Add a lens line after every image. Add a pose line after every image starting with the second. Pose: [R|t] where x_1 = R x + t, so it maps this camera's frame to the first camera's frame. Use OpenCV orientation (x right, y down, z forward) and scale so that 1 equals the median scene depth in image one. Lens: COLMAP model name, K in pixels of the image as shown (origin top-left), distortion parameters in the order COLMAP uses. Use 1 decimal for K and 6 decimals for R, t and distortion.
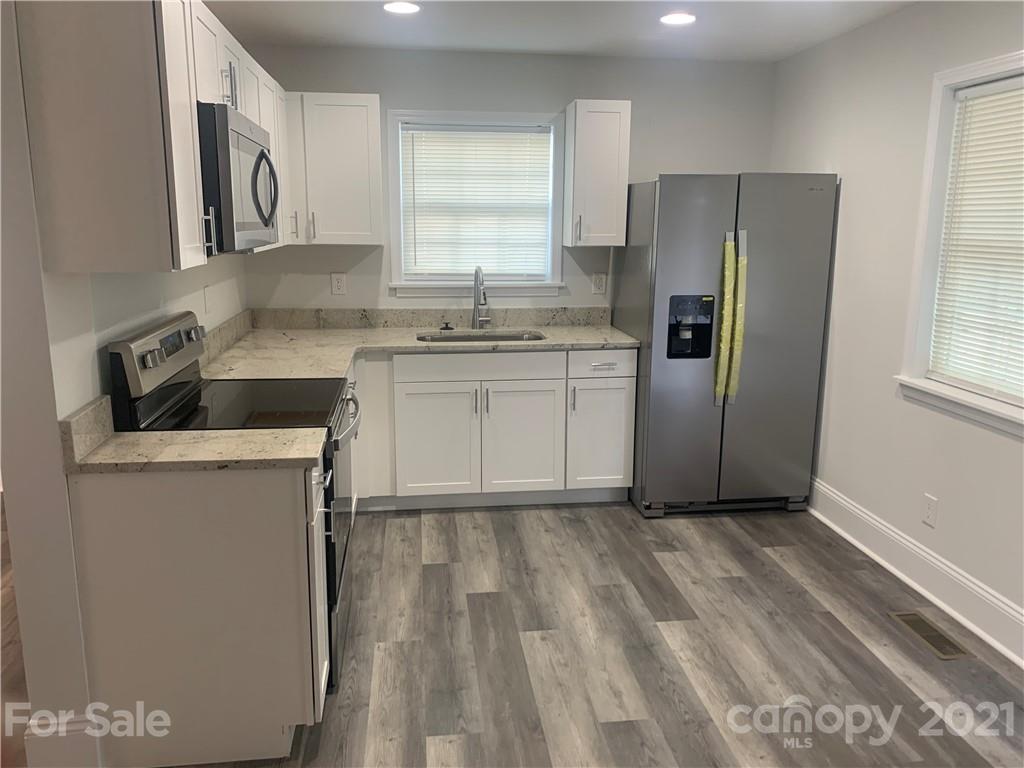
lens RADIAL K [[776.3, 0, 505.3], [0, 776.3, 363.6], [0, 0, 1]] dist [0.153139, -0.295355]
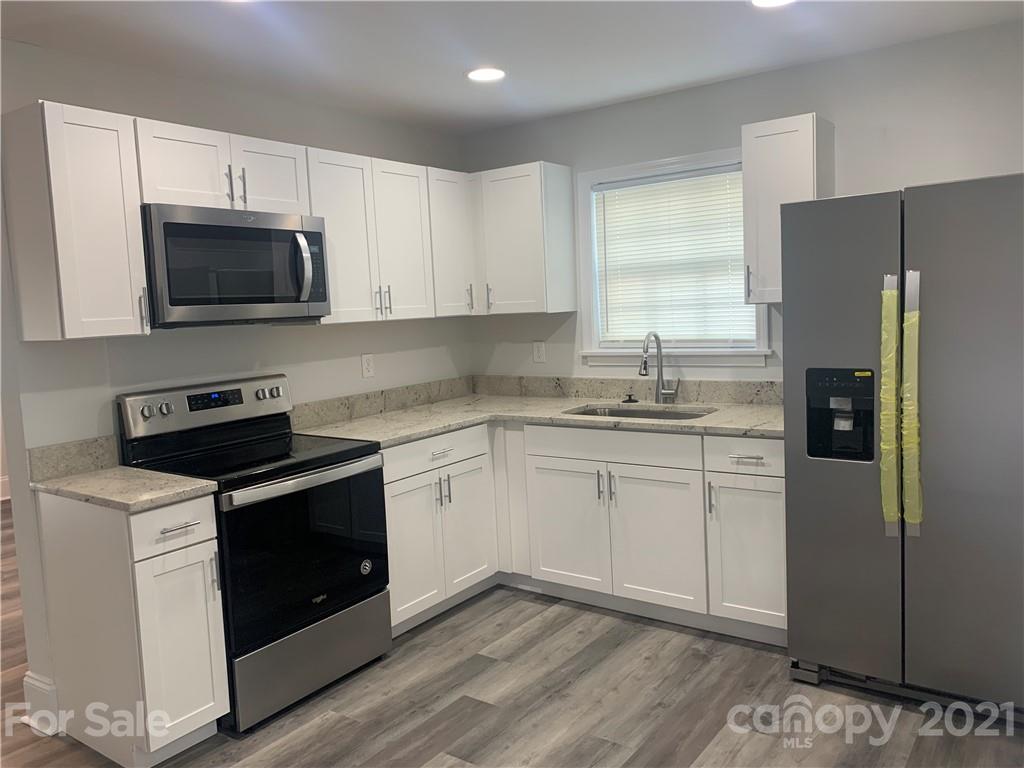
lens RADIAL K [[776.3, 0, 505.3], [0, 776.3, 363.6], [0, 0, 1]] dist [0.153139, -0.295355]
pose [[0.727940, 0.010967, -0.685553, 0.472164], [-0.072332, 0.995521, -0.060878, -0.025395], [0.681814, 0.093903, 0.725473, 0.270016]]
